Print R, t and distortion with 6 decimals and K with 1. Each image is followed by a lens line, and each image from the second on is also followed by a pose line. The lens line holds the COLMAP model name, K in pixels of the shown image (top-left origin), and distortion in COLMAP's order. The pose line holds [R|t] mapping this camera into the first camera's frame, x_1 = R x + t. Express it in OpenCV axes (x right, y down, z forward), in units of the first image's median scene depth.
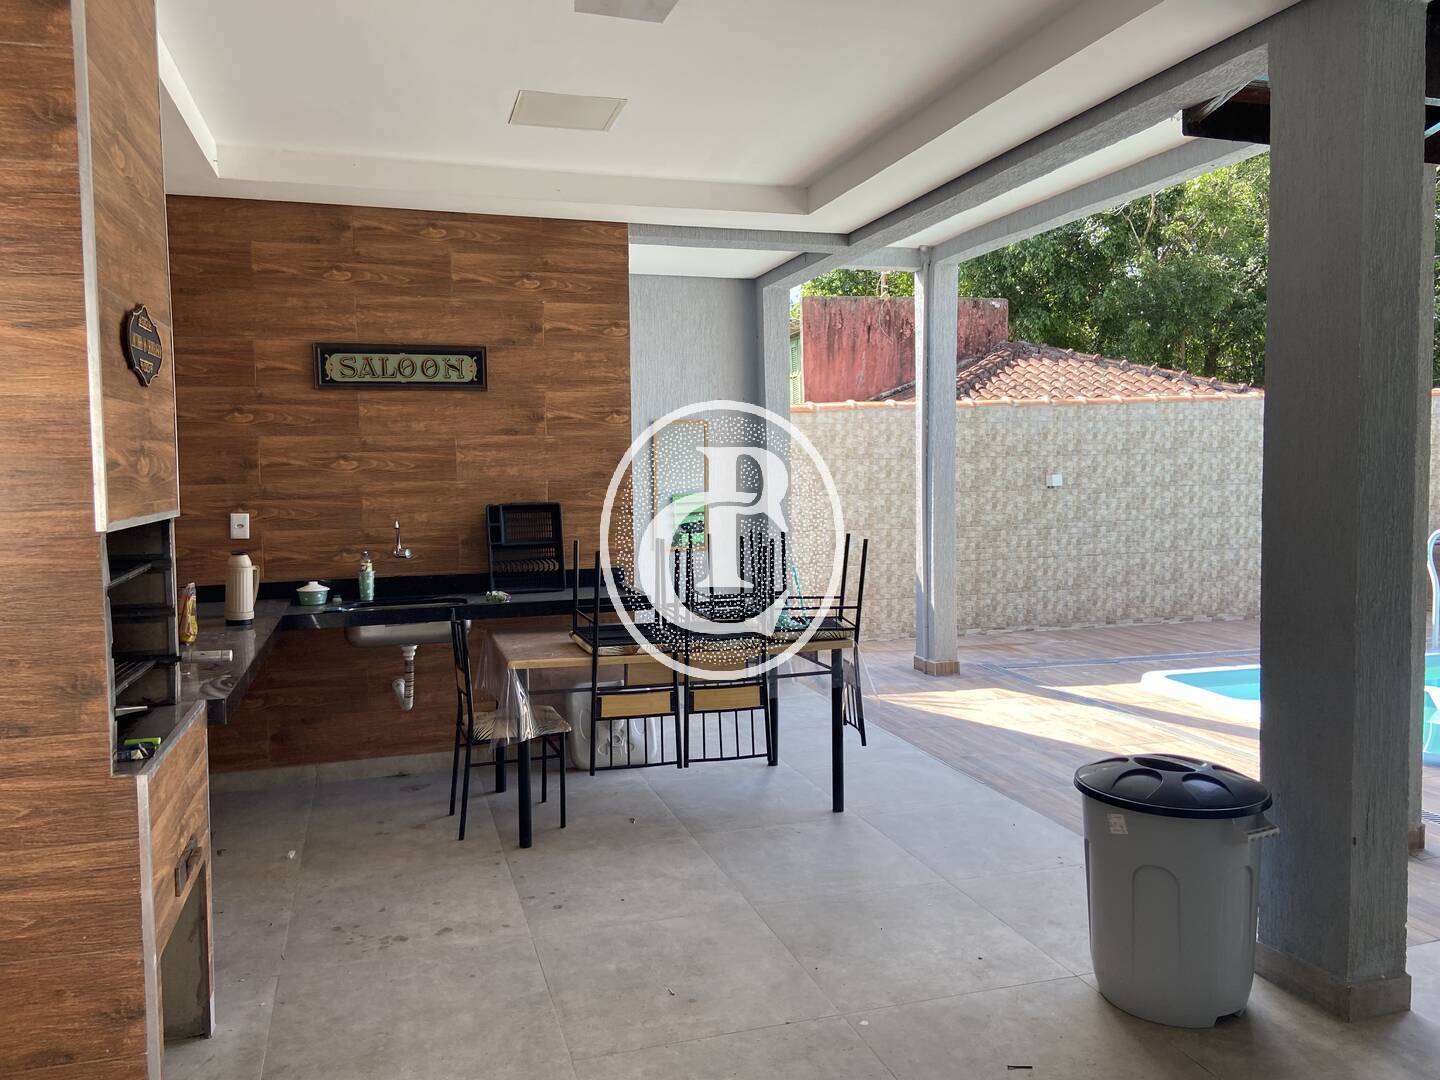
lens RADIAL K [[1091.9, 0, 718.9], [0, 1091.9, 539.0], [0, 0, 1]] dist [0.073810, -0.082101]
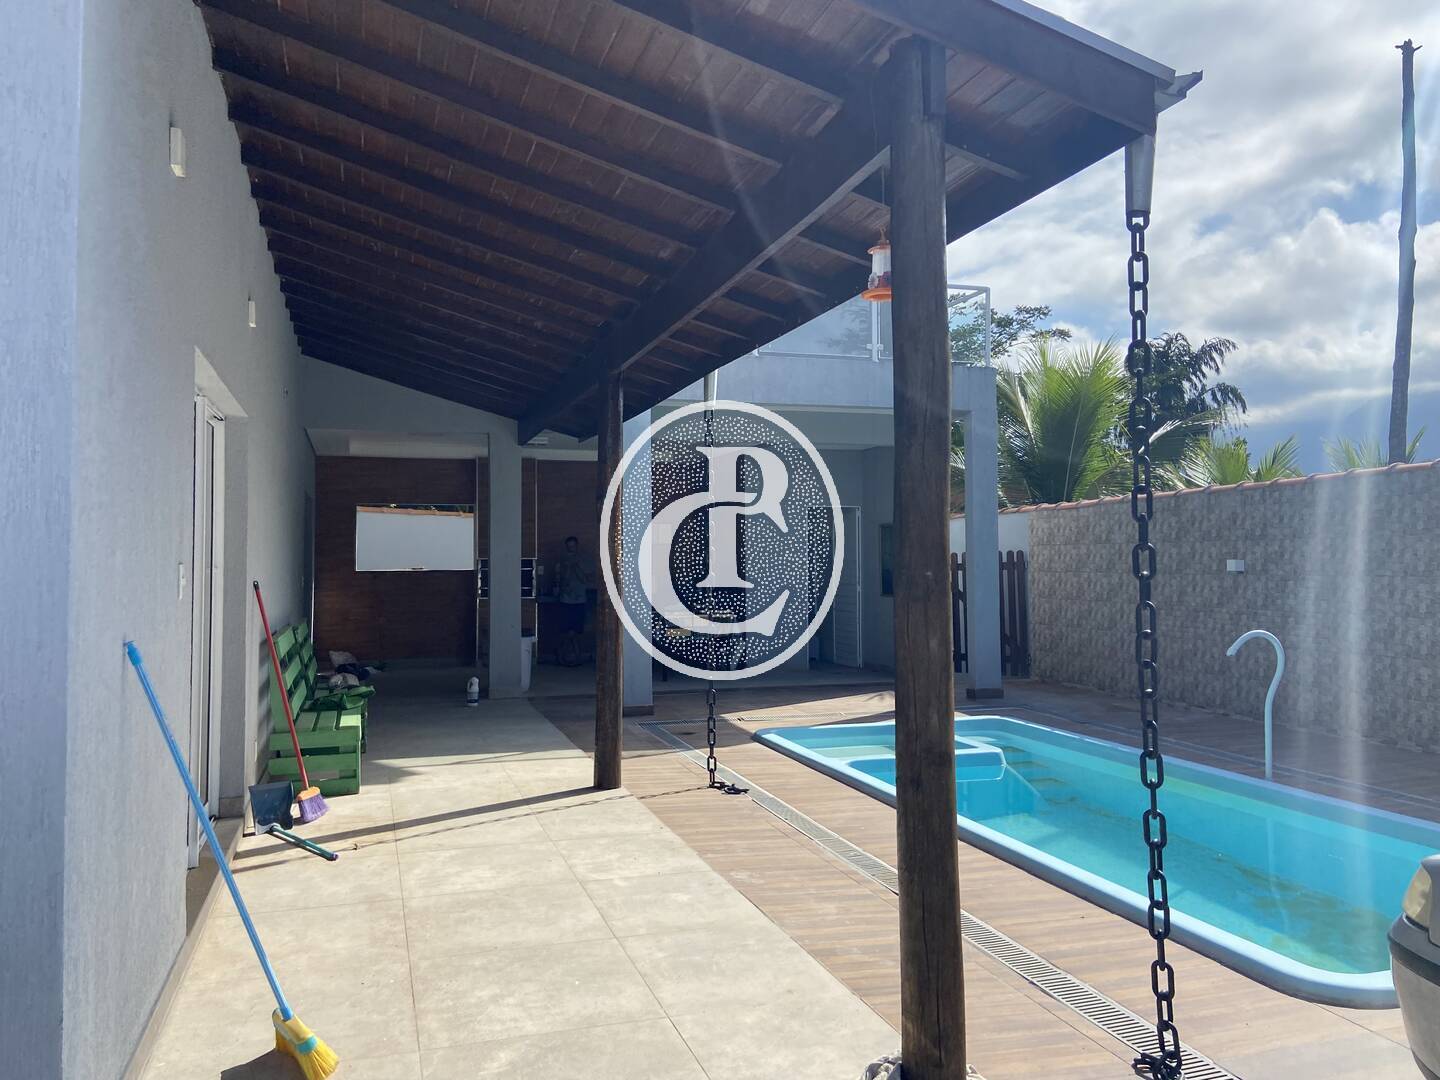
lens RADIAL K [[1091.9, 0, 708.8], [0, 1091.9, 541.9], [0, 0, 1]] dist [0.073810, -0.082101]
pose [[0.022637, 0.001460, -0.999743, 1.276448], [-0.053830, 0.998550, 0.000239, -0.048914], [0.998294, 0.053810, 0.022683, 0.497710]]
